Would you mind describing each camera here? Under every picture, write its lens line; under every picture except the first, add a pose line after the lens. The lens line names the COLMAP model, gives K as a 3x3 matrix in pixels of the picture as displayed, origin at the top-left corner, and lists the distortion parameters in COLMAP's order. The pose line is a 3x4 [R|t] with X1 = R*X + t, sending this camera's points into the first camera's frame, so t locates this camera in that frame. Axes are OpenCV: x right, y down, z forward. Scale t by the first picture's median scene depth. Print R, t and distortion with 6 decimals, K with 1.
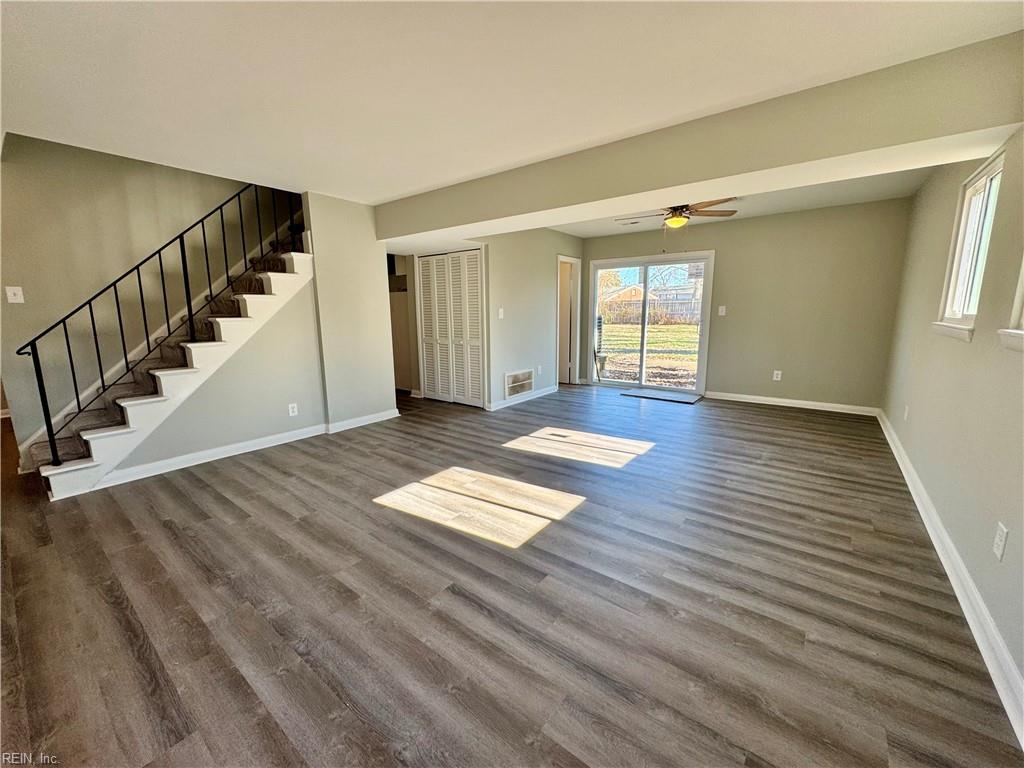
lens RADIAL K [[407.9, 0, 512.0], [0, 407.9, 384.0], [0, 0, 1]] dist [-0.000516, -0.000234]
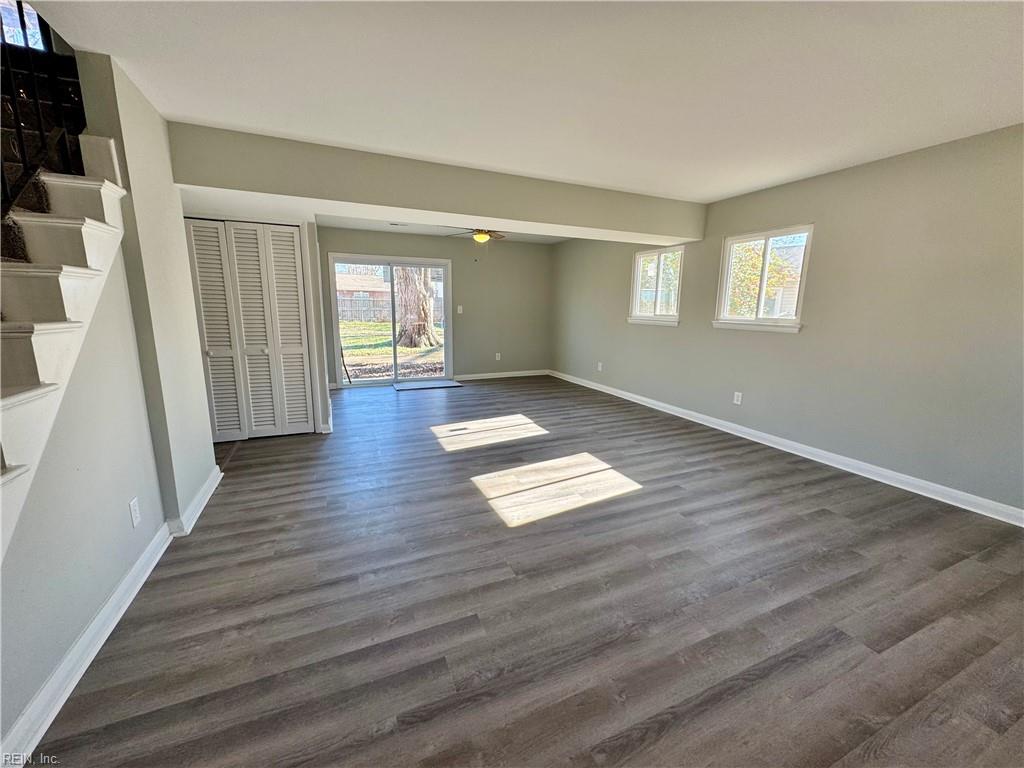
lens RADIAL K [[407.9, 0, 512.0], [0, 407.9, 384.0], [0, 0, 1]] dist [-0.000516, -0.000234]
pose [[0.474831, -0.149333, 0.867315, -0.911387], [0.139371, 0.985822, 0.093436, -0.085997], [-0.868972, 0.076512, 0.488911, 0.468870]]
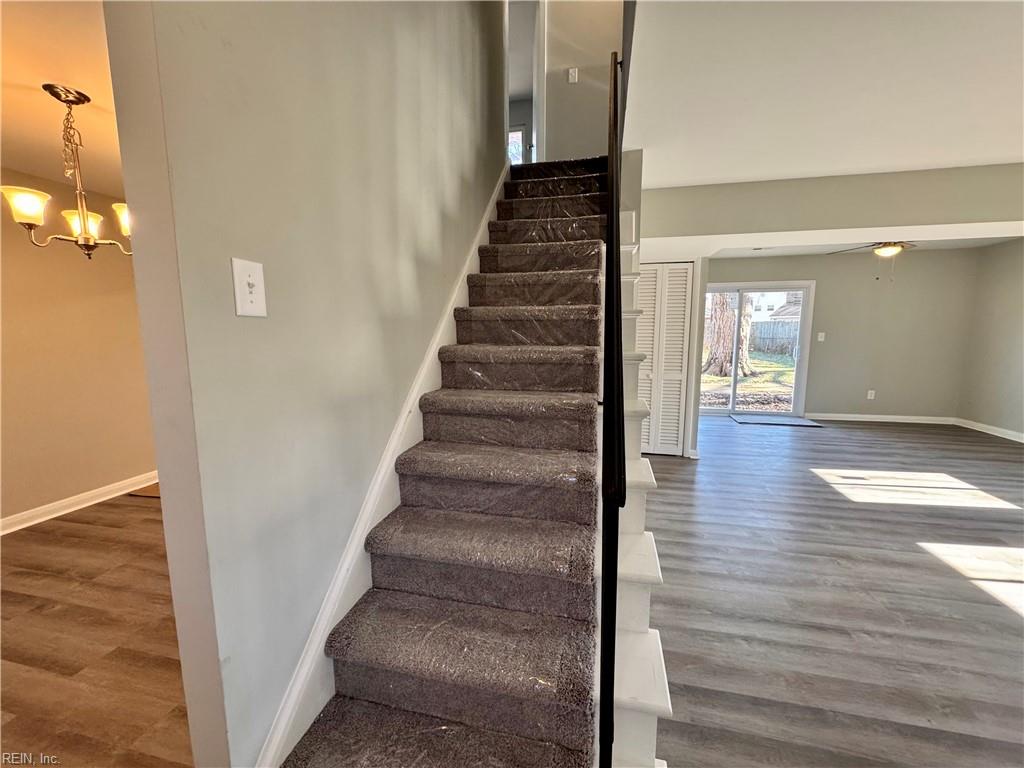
lens RADIAL K [[407.5, 0, 512.0], [0, 407.5, 384.0], [0, 0, 1]] dist [-0.003079, -0.000072]
pose [[0.906649, -0.046210, 0.419347, -1.169785], [0.068302, 0.996948, -0.037812, -0.124649], [-0.416319, 0.062924, 0.907038, 0.656897]]
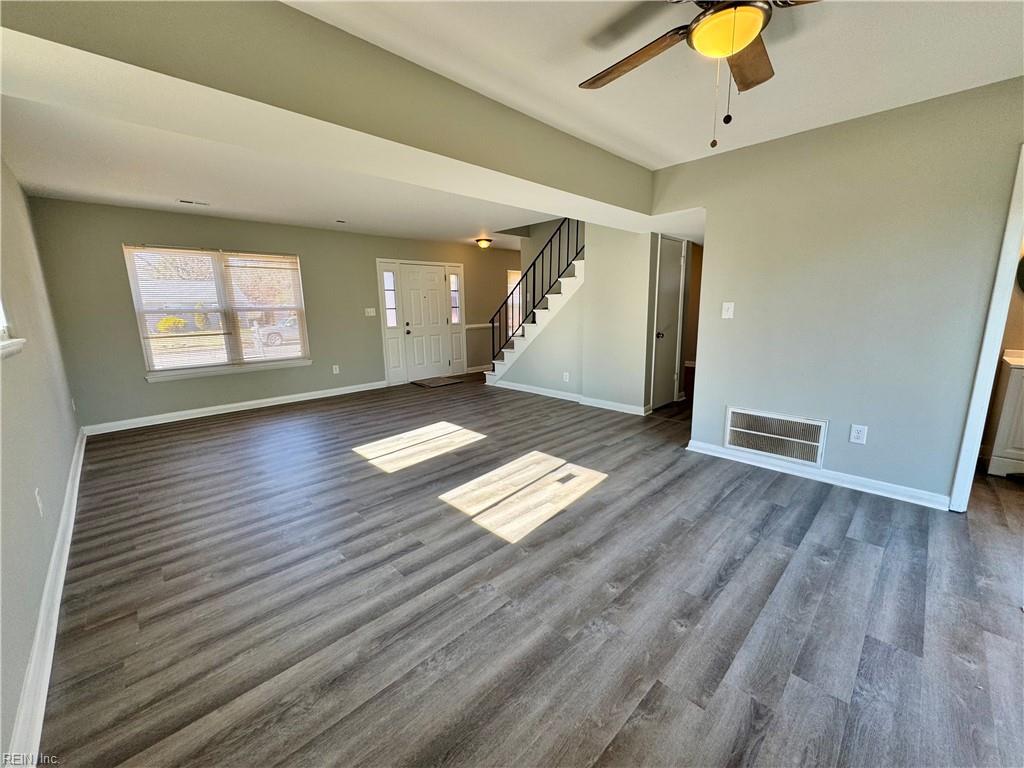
lens RADIAL K [[407.5, 0, 512.0], [0, 407.5, 384.0], [0, 0, 1]] dist [-0.003079, -0.000072]
pose [[-0.137931, 0.199582, -0.970125, 1.045912], [-0.159777, 0.962174, 0.220663, -0.239344], [0.977469, 0.185440, -0.100825, 1.220564]]
